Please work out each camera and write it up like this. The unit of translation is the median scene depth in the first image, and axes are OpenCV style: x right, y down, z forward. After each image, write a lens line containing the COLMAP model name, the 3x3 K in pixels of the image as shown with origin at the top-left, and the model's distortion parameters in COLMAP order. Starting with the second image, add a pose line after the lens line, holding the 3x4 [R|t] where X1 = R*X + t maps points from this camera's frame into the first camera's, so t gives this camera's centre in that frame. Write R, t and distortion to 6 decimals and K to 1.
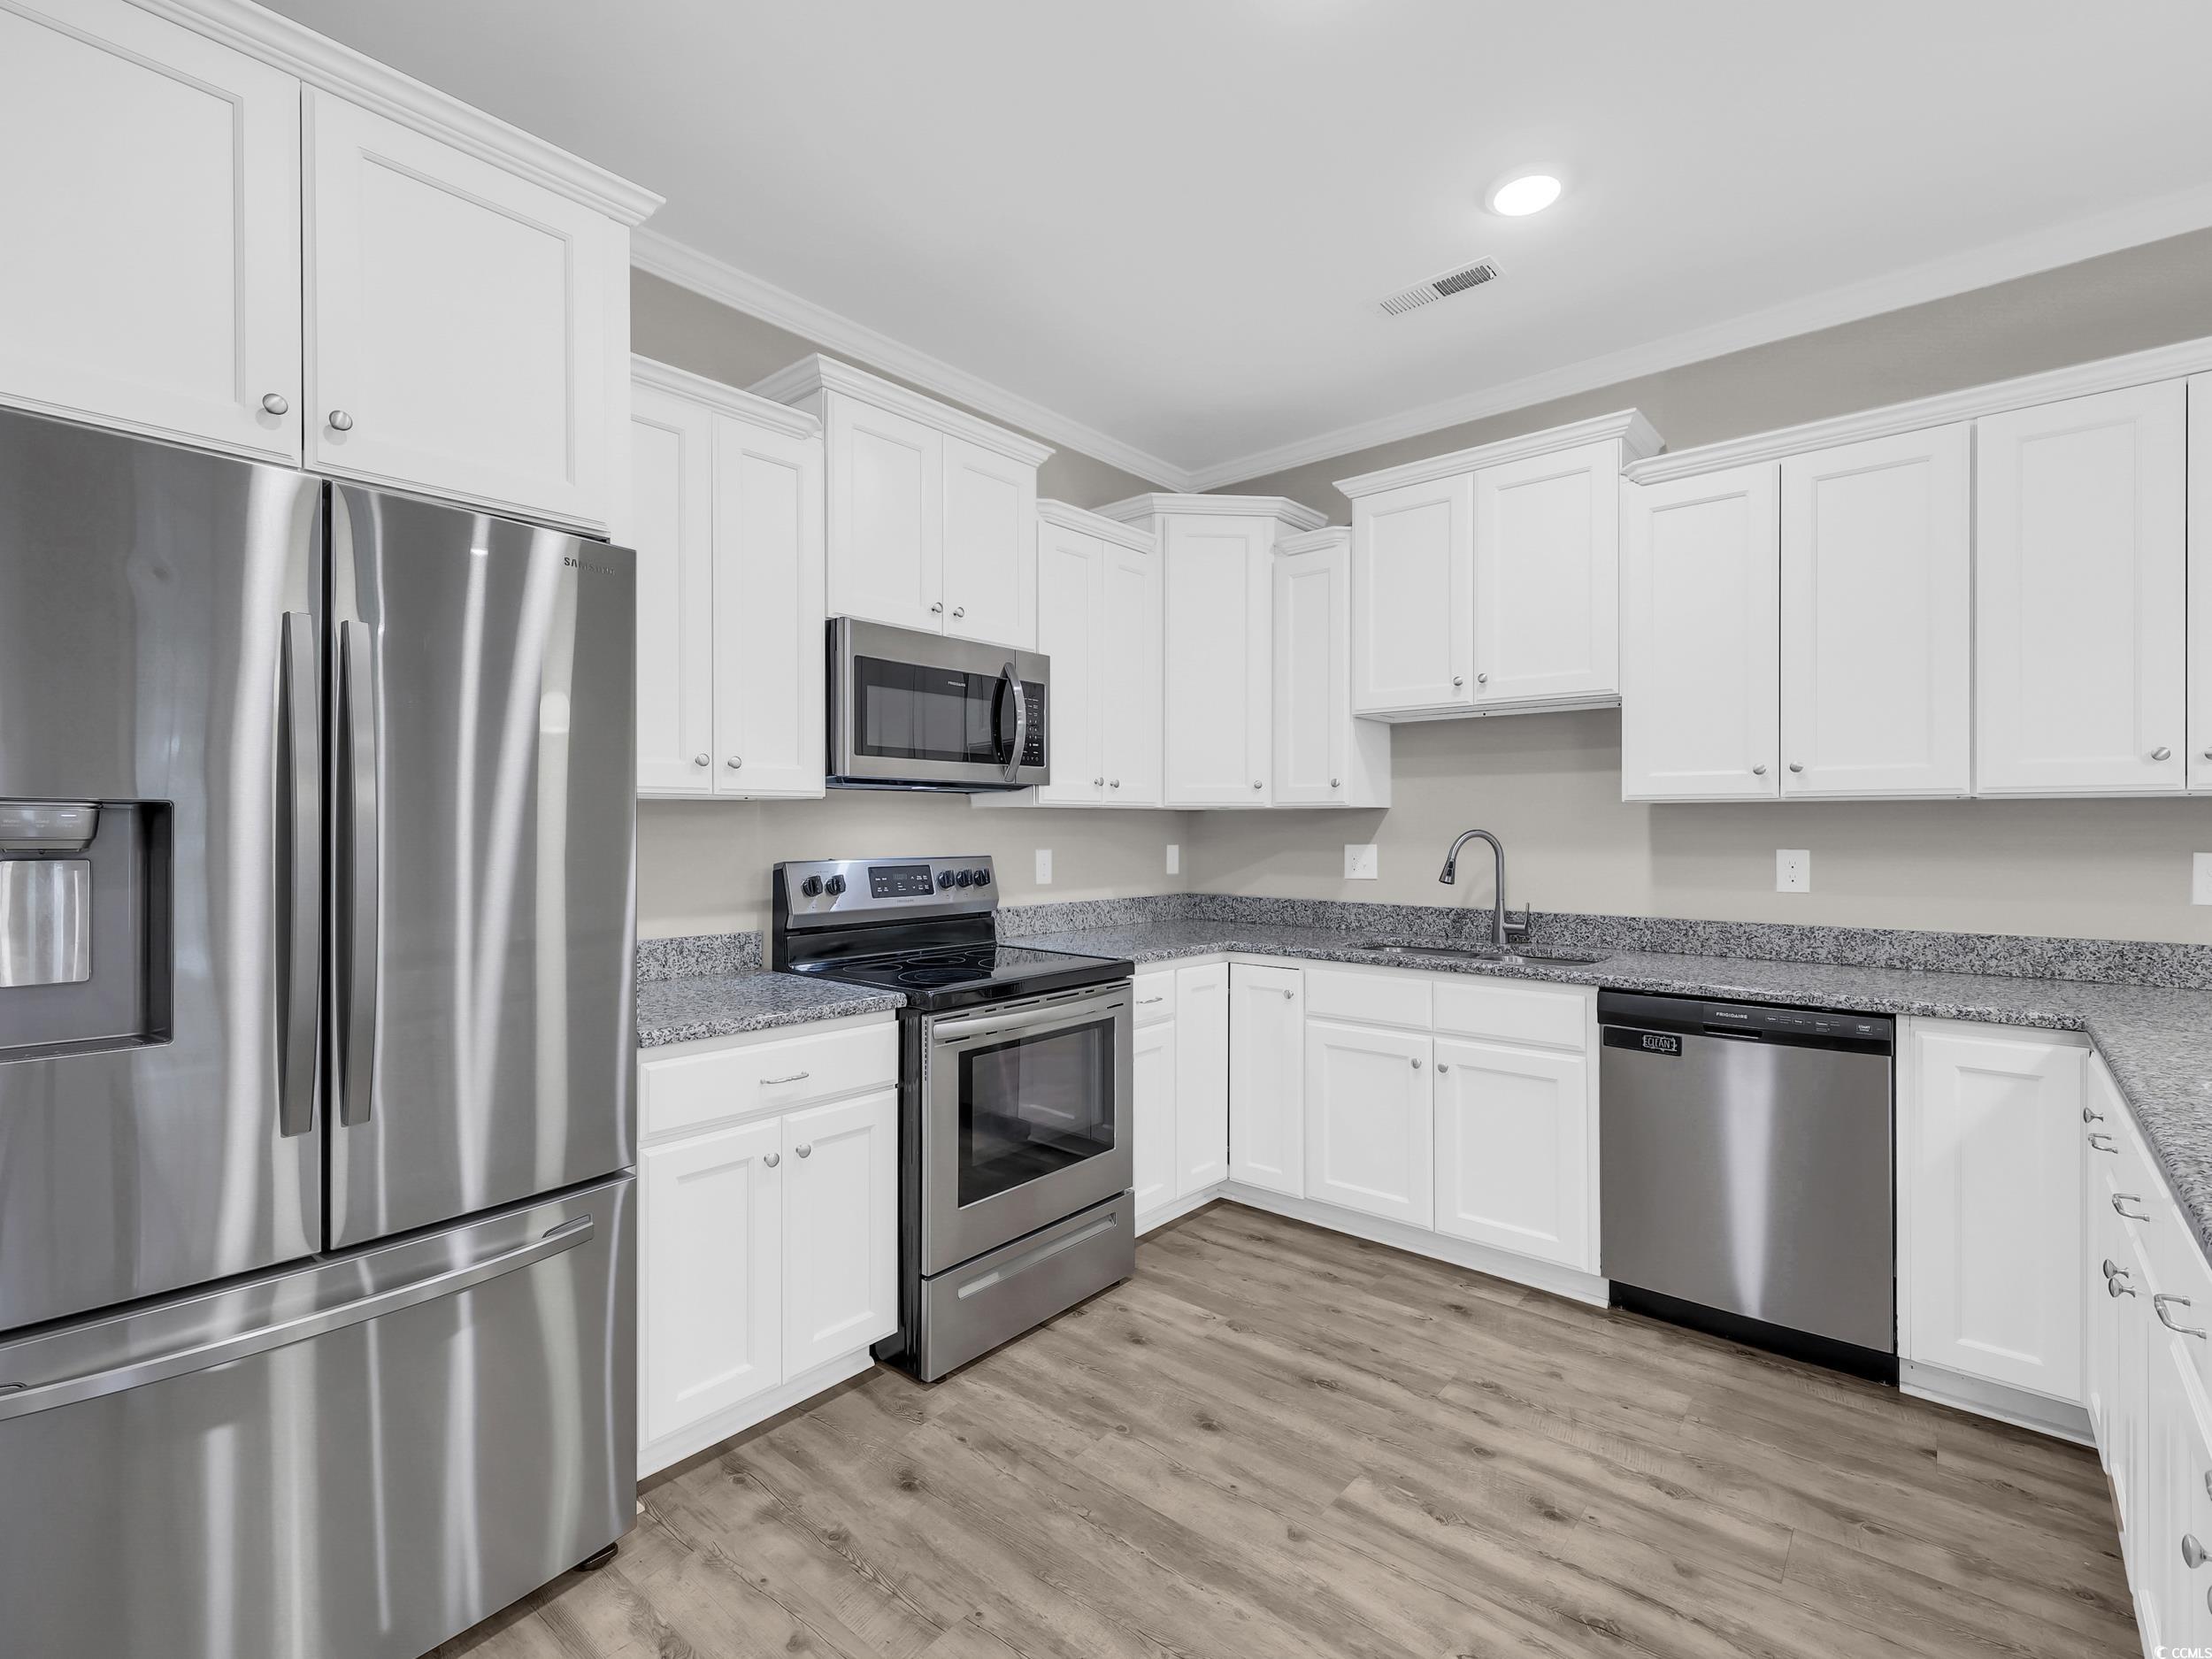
lens RADIAL K [[1005.9, 0, 1100.8], [0, 1005.9, 828.1], [0, 0, 1]] dist [-0.000200, 0.000481]
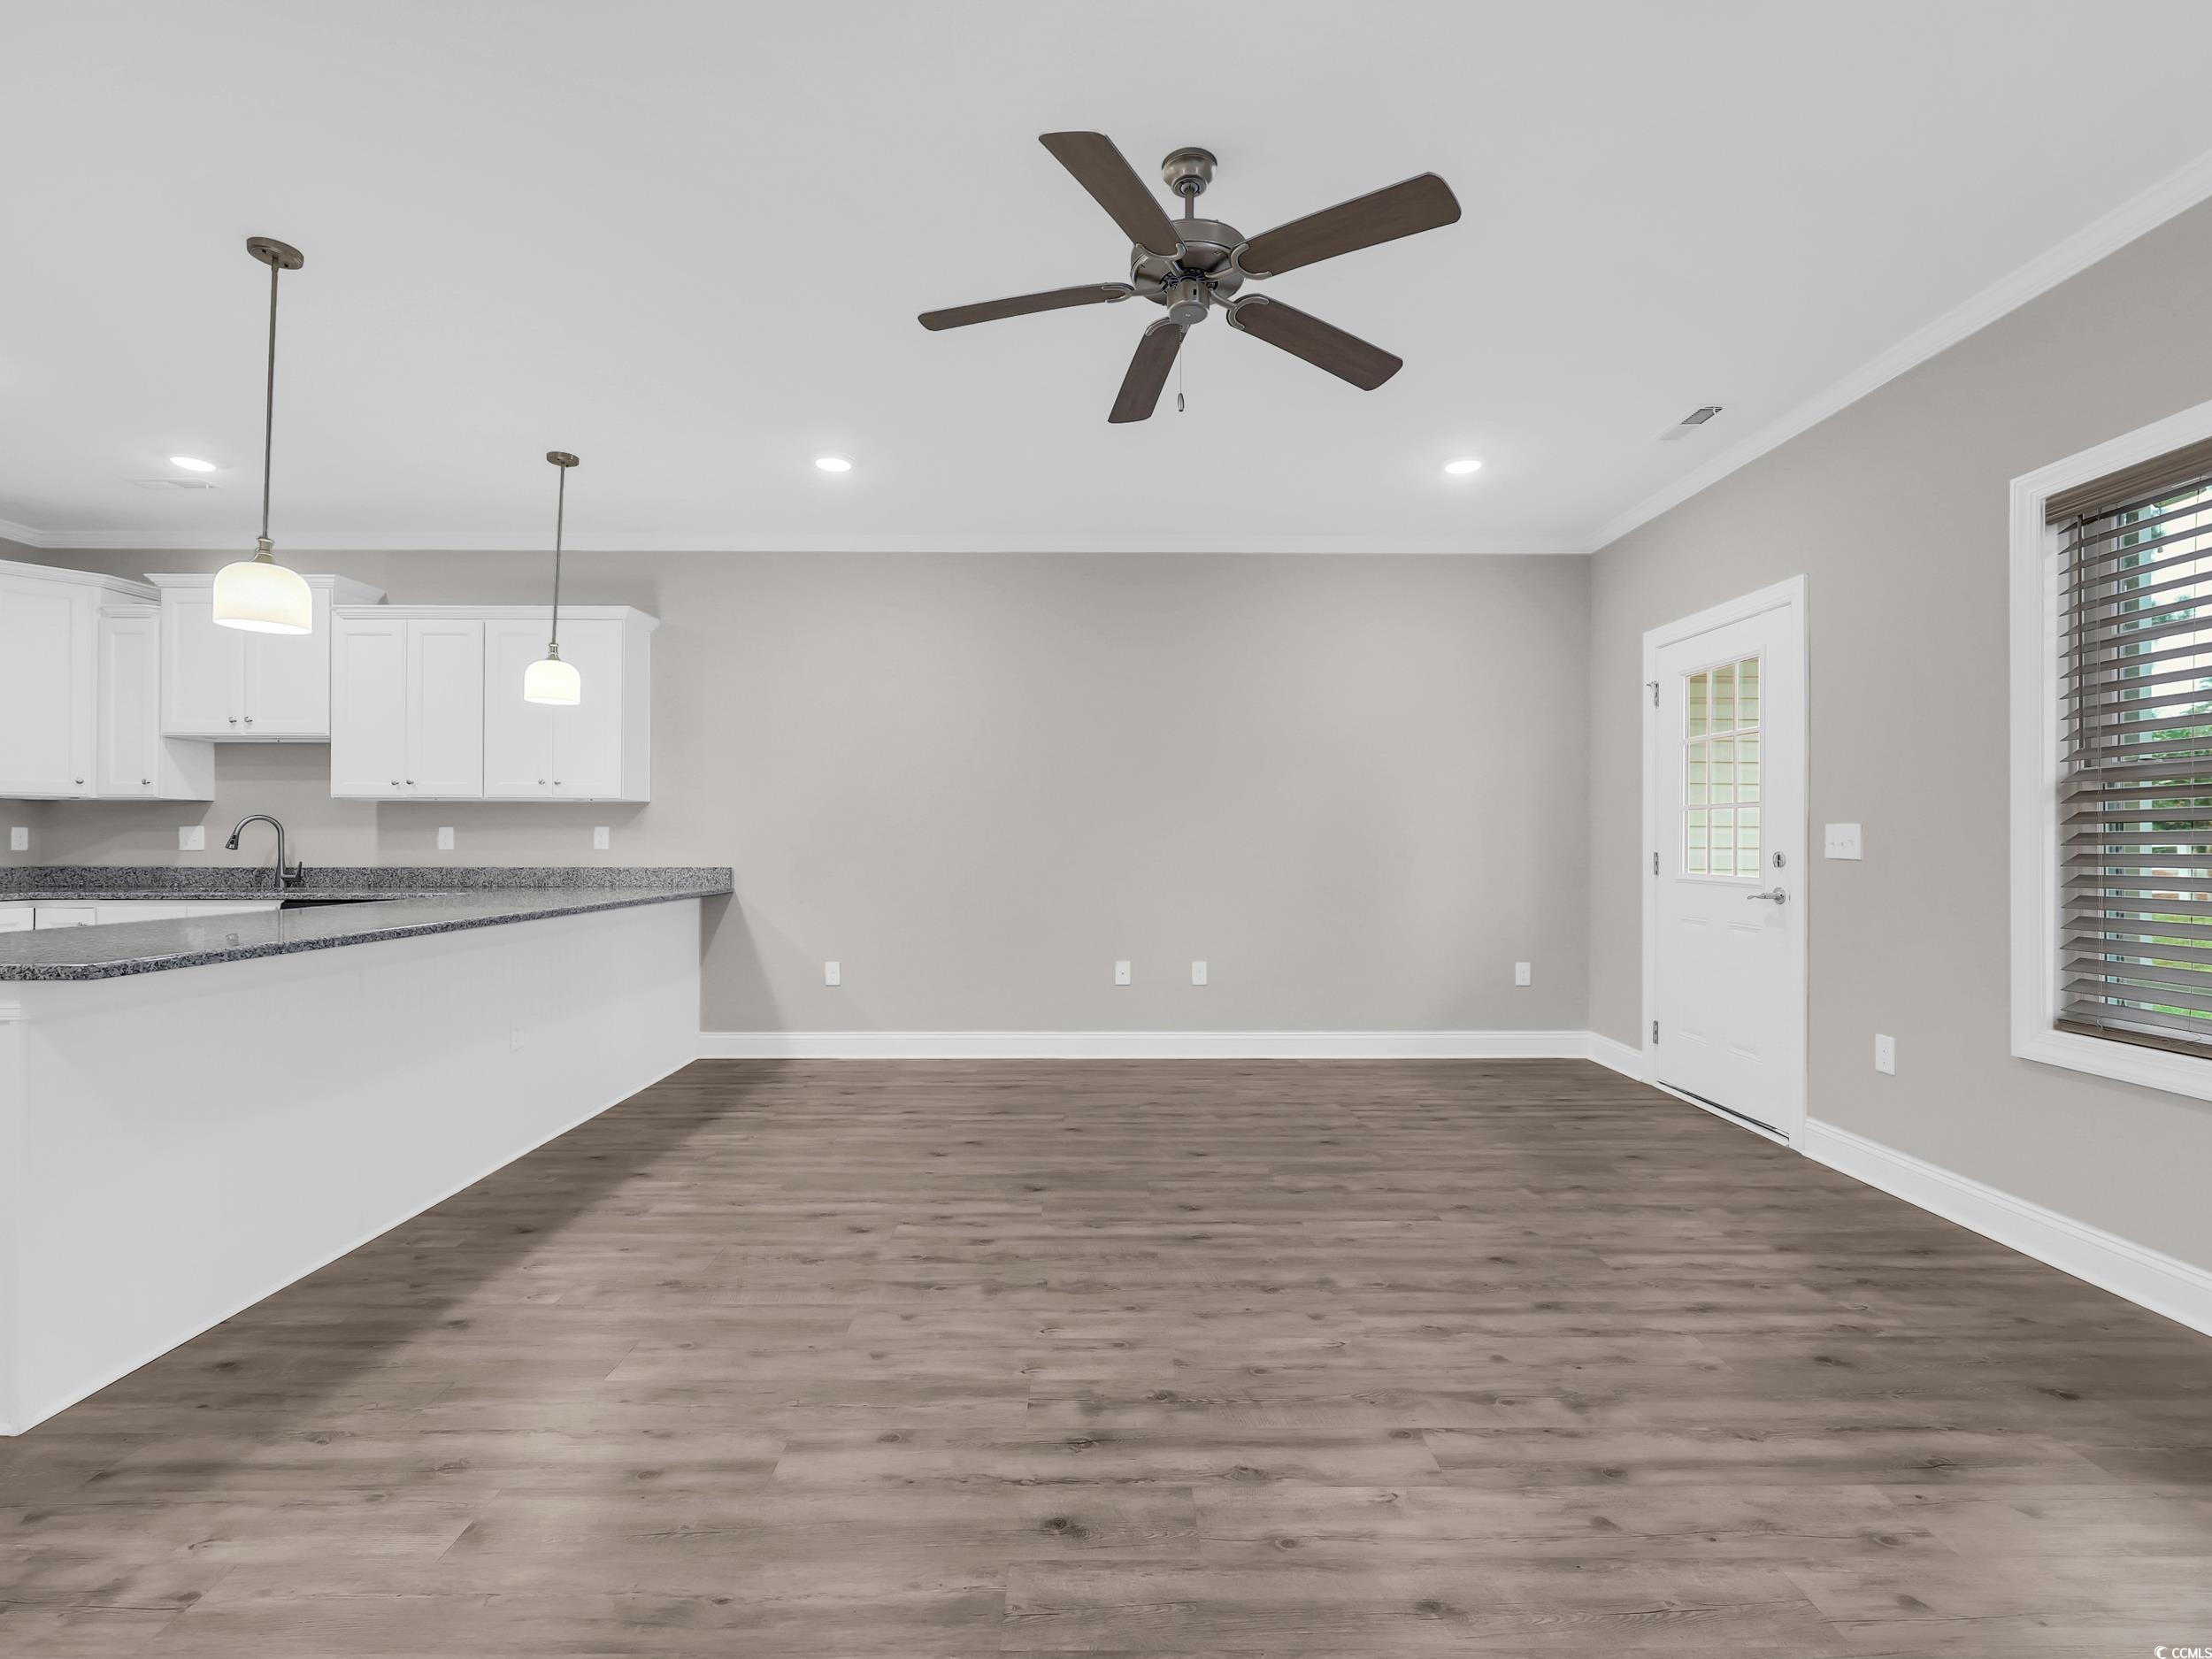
lens RADIAL K [[1005.9, 0, 1104.8], [0, 1005.9, 850.4], [0, 0, 1]] dist [-0.000200, 0.000481]
pose [[0.749909, -0.005597, 0.661518, 0.402941], [-0.002329, 0.999936, 0.011101, 0.044473], [-0.661537, -0.009865, 0.749847, -1.298257]]
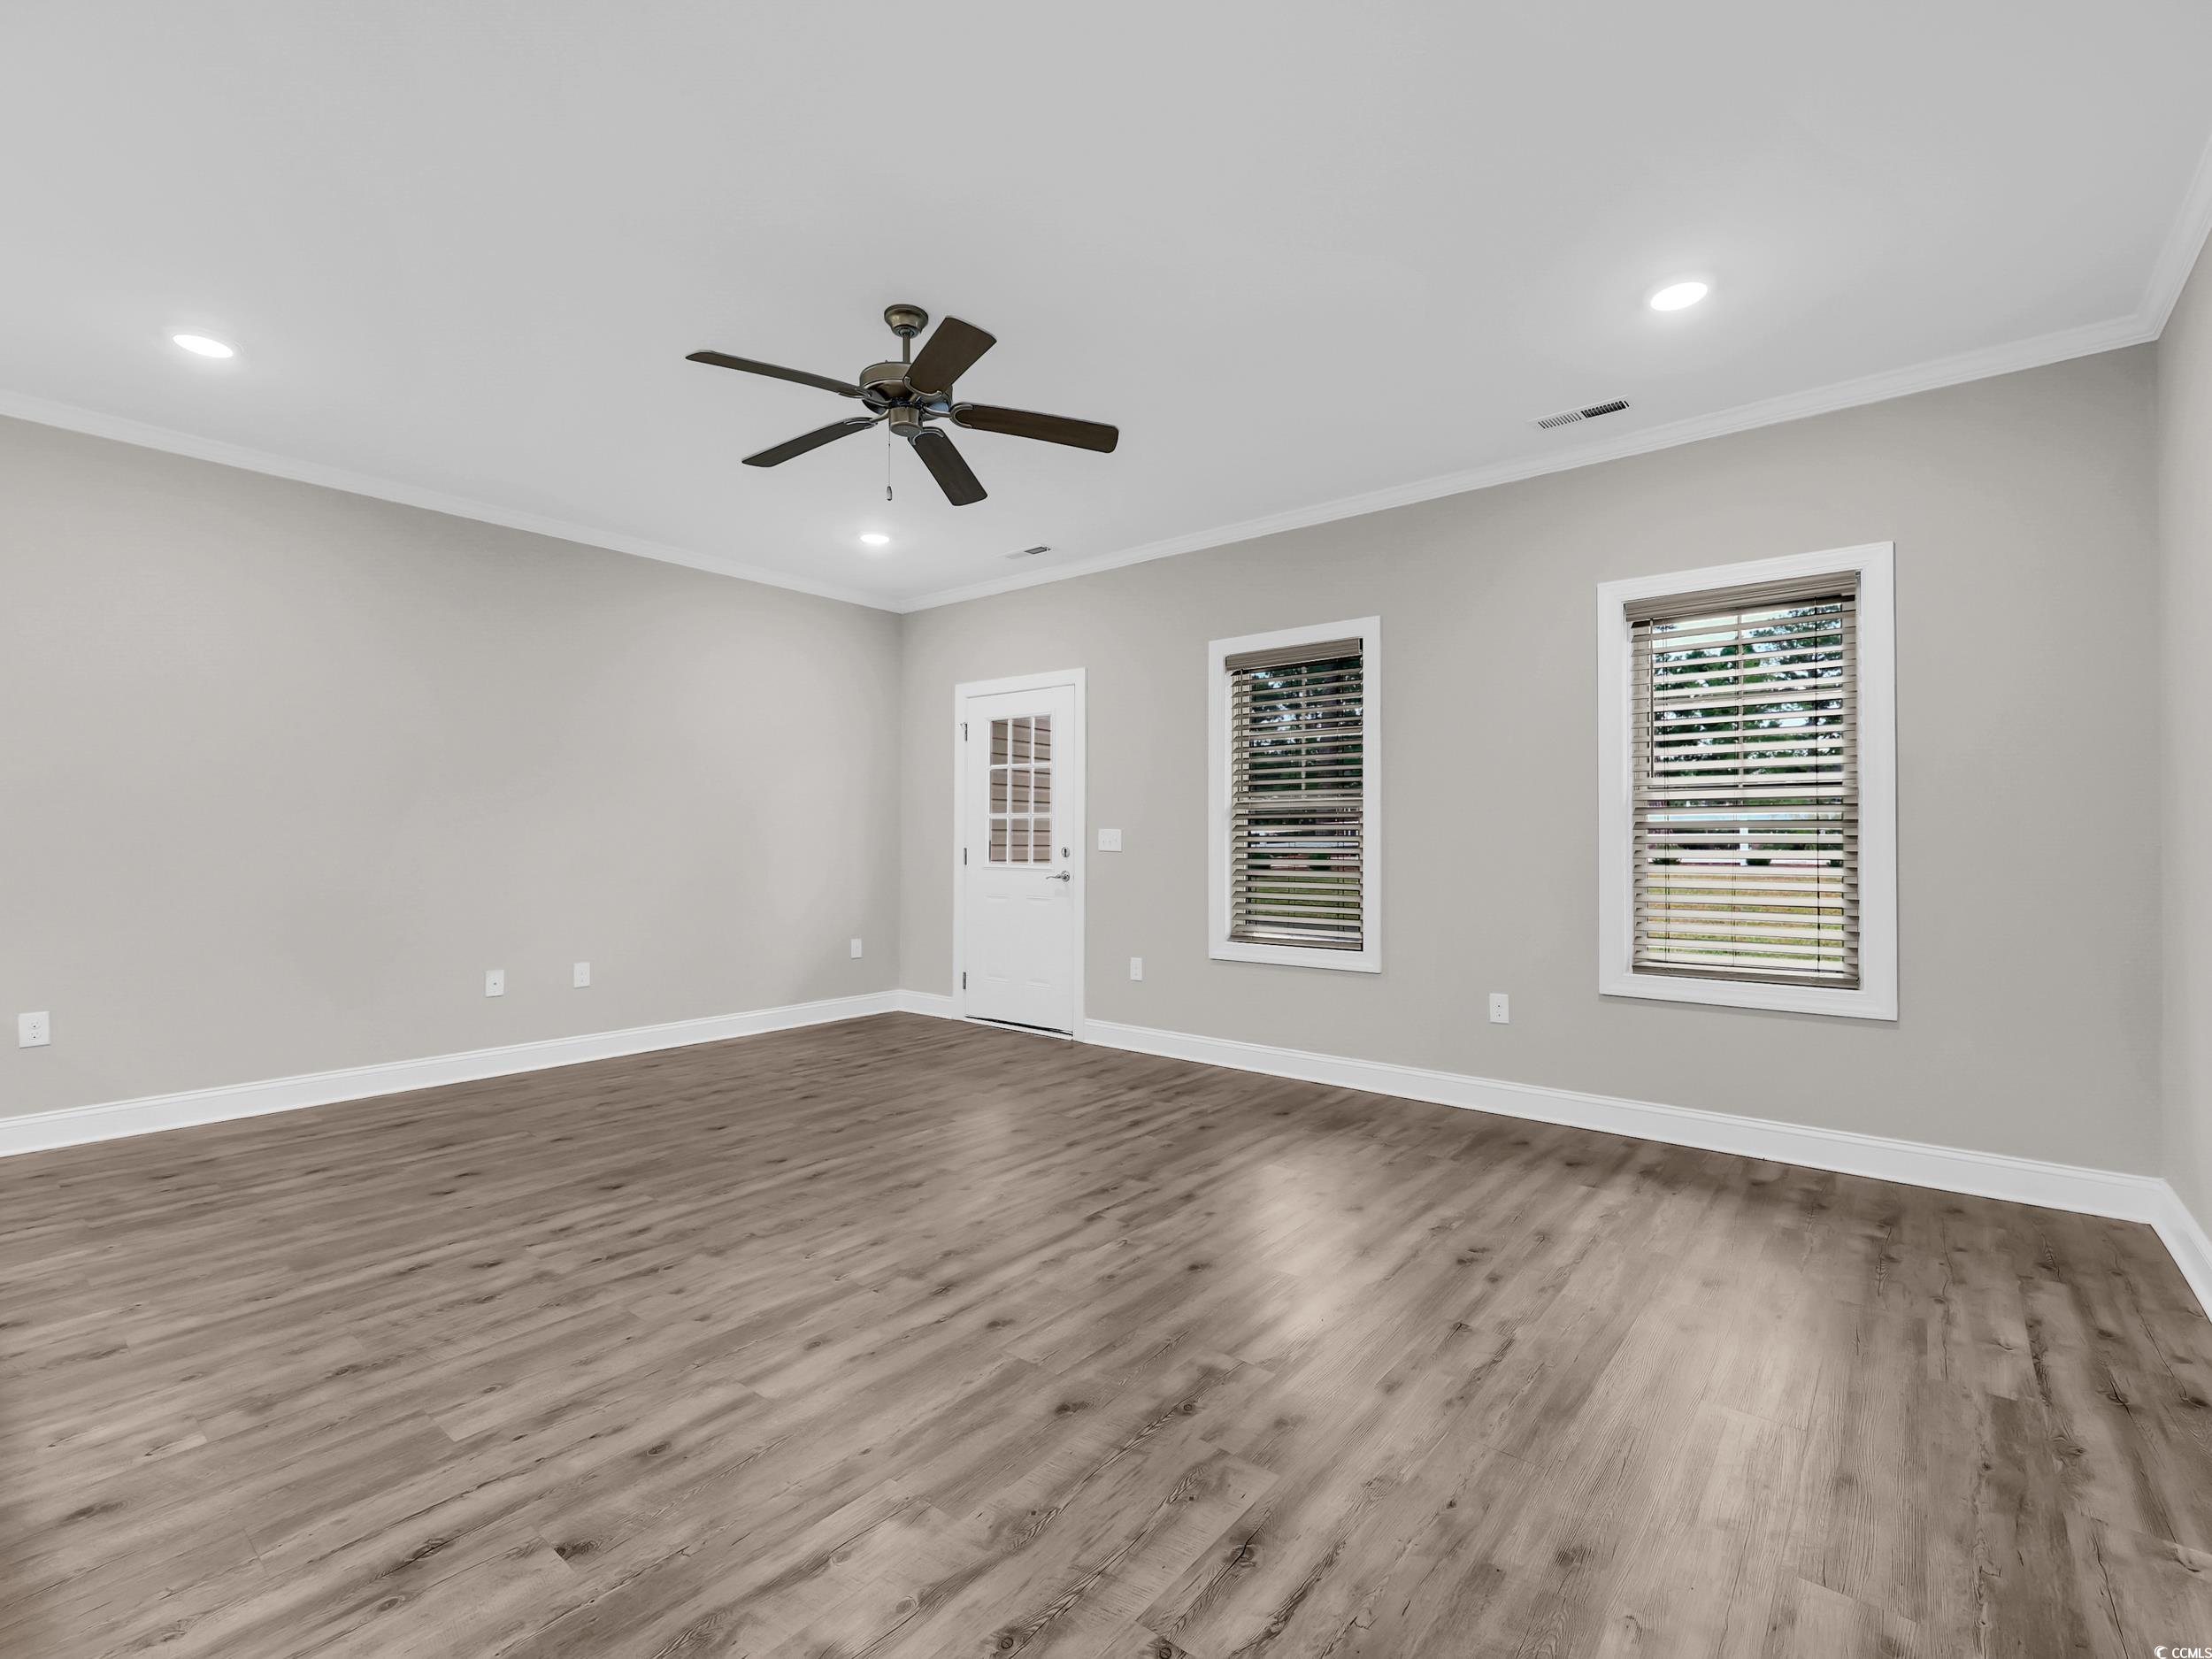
lens RADIAL K [[1005.9, 0, 1099.4], [0, 1005.9, 830.3], [0, 0, 1]] dist [-0.000200, 0.000481]
pose [[-0.026454, 0.010645, 0.999593, -0.108858], [-0.004158, 0.999933, -0.010759, 0.048983], [-0.999641, -0.004440, -0.026408, -0.865638]]
